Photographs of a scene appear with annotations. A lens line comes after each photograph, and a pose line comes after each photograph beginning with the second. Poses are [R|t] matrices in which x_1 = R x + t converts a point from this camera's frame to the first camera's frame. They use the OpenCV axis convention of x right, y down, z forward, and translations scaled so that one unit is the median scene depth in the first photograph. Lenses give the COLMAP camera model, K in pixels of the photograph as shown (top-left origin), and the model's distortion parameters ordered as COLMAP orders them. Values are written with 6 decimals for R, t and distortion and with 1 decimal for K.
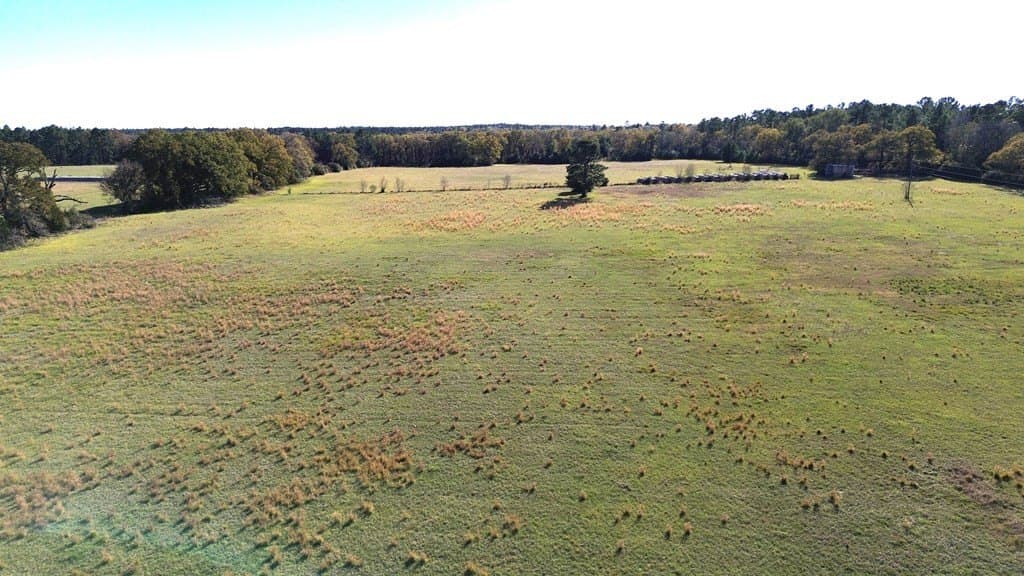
lens RADIAL K [[708.8, 0, 512.0], [0, 708.8, 288.0], [0, 0, 1]] dist [0.060953, -0.066574]
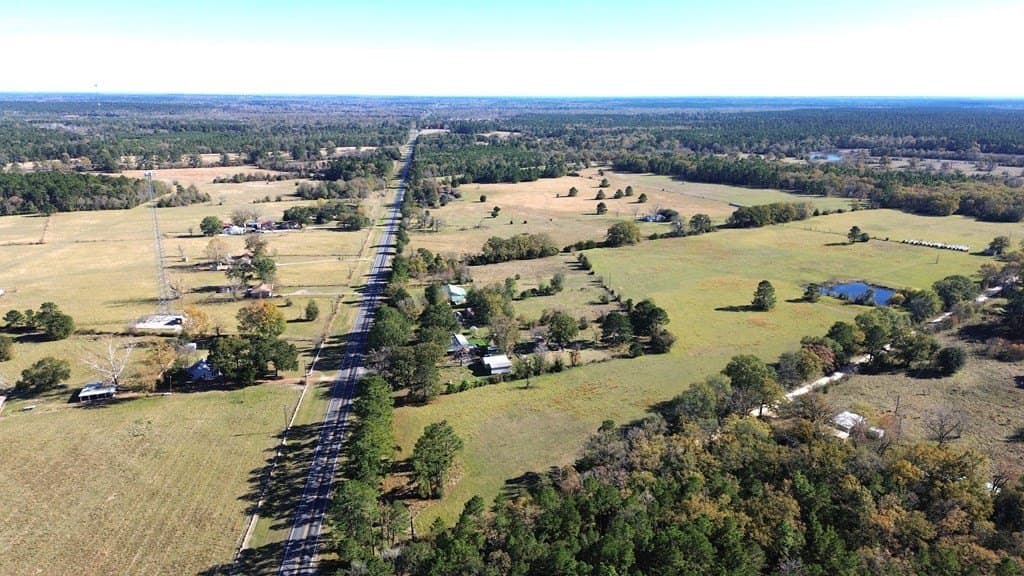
lens RADIAL K [[708.8, 0, 512.0], [0, 708.8, 288.0], [0, 0, 1]] dist [0.060953, -0.066574]
pose [[0.555054, 0.227882, -0.799991, 1.127772], [-0.185549, 0.971429, 0.147979, -0.077218], [0.810856, 0.066301, 0.581479, -1.253281]]
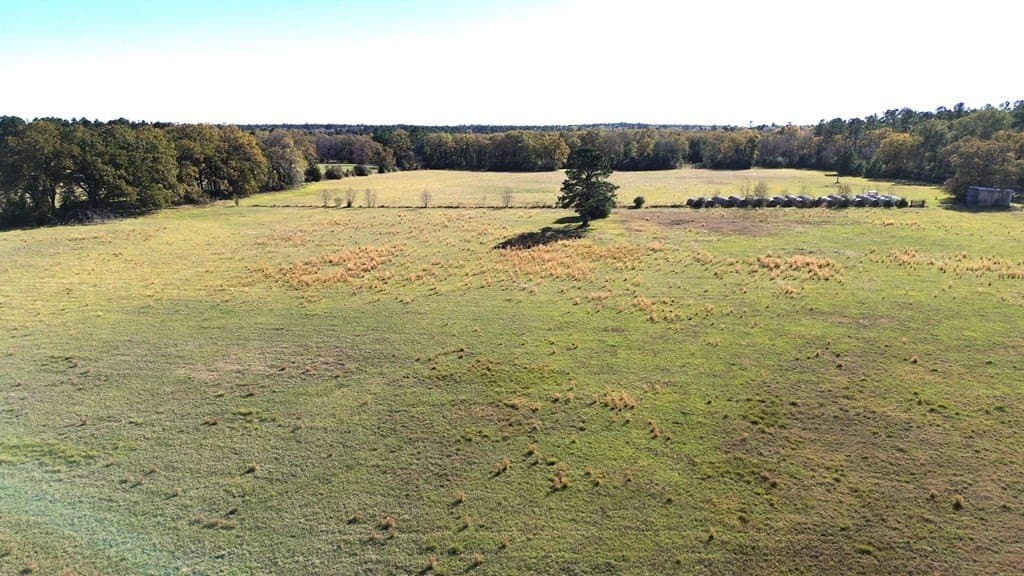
lens RADIAL K [[708.8, 0, 512.0], [0, 708.8, 288.0], [0, 0, 1]] dist [0.060953, -0.066574]
pose [[0.984414, 0.052236, -0.167930, 0.093529], [-0.052003, 0.998630, 0.005792, -0.041659], [0.168003, 0.003031, 0.985782, 0.178786]]
